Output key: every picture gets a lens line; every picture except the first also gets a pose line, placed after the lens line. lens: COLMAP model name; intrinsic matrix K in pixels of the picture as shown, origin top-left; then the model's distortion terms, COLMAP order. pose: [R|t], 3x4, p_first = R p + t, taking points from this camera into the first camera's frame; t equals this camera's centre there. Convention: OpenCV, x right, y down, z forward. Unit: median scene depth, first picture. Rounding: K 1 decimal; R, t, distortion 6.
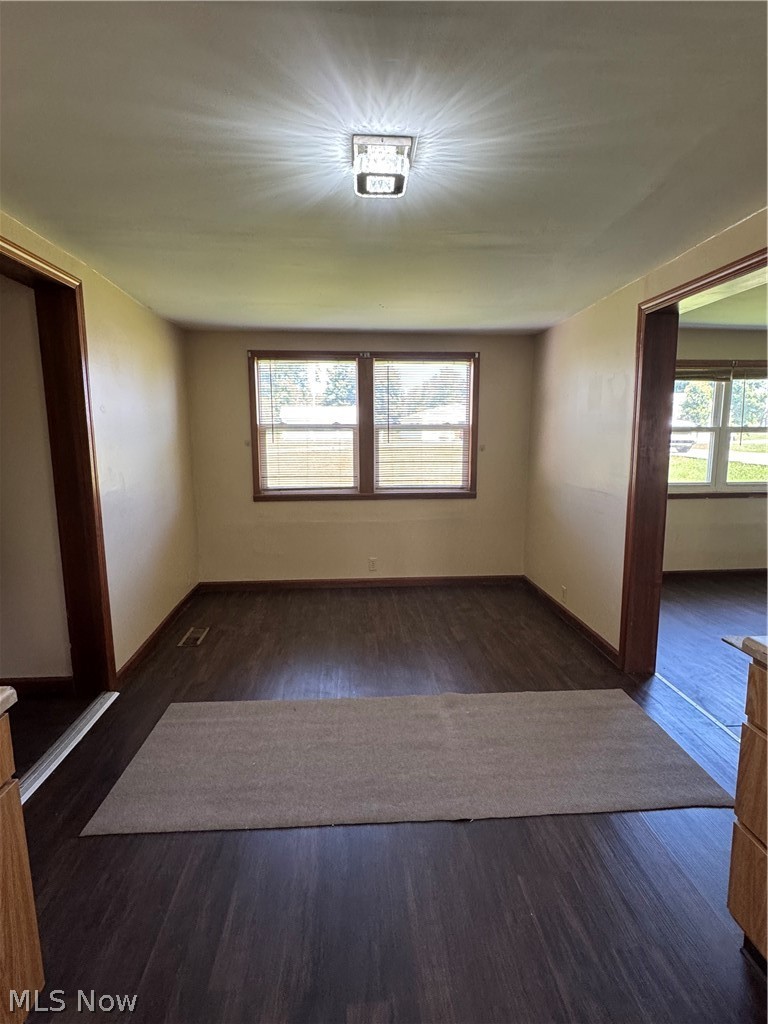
lens RADIAL K [[520.3, 0, 390.5], [0, 520.3, 510.2], [0, 0, 1]] dist [-0.002843, 0.000073]
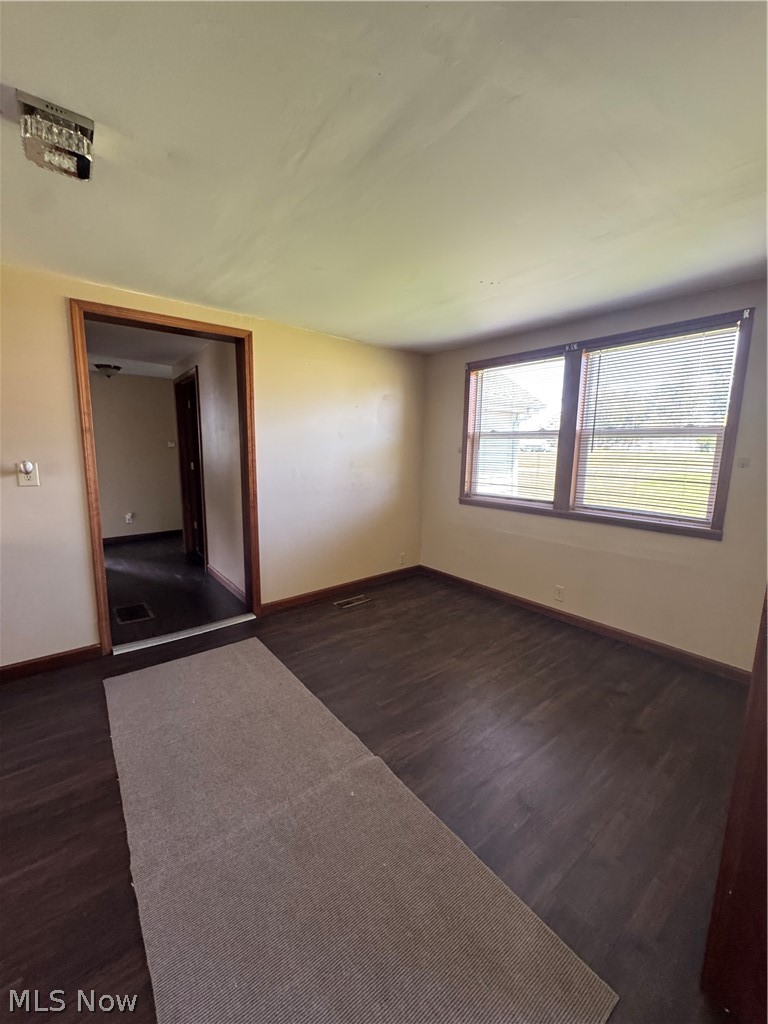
lens RADIAL K [[408.8, 0, 383.5], [0, 408.8, 510.7], [0, 0, 1]] dist [-0.001830, -0.000206]
pose [[0.566829, 0.133198, -0.812997, 0.352000], [-0.133124, 0.988683, 0.069166, -0.041168], [0.813009, 0.069024, 0.578146, 0.385352]]
